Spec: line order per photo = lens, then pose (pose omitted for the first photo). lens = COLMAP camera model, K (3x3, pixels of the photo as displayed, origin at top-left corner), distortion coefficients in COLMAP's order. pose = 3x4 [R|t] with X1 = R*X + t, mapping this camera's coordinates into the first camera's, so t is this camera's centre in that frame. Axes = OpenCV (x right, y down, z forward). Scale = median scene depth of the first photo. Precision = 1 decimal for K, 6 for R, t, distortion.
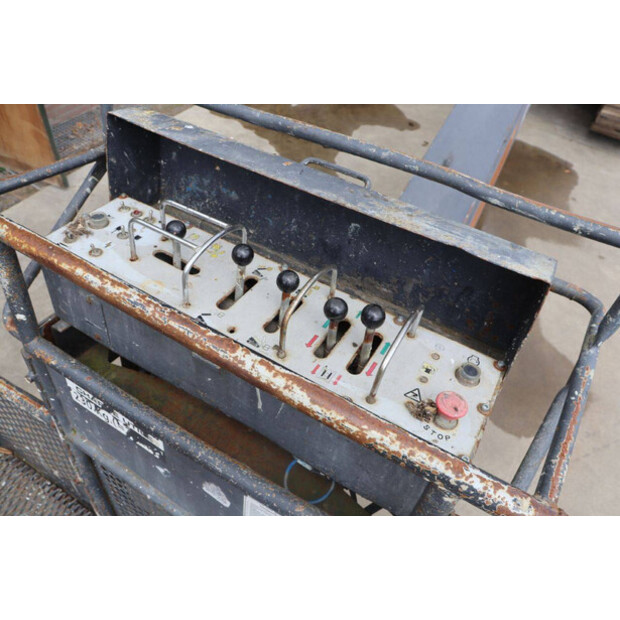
lens RADIAL K [[499.1, 0, 313.6], [0, 499.1, 310.9], [0, 0, 1]] dist [-0.147845, 0.085252]
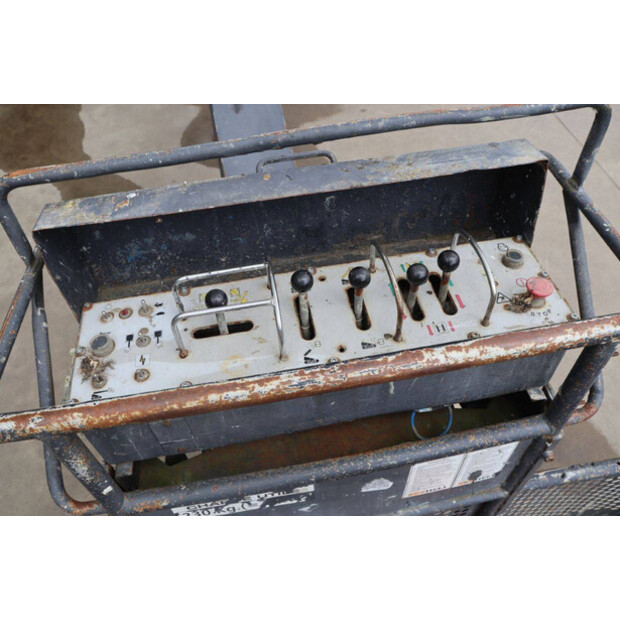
lens RADIAL K [[499.1, 0, 309.0], [0, 499.1, 310.1], [0, 0, 1]] dist [-0.147845, 0.085252]
pose [[0.759663, -0.573629, 0.306369, -0.468694], [0.527893, 0.819067, 0.224630, -0.281647], [-0.379791, -0.008913, 0.925029, 0.089927]]
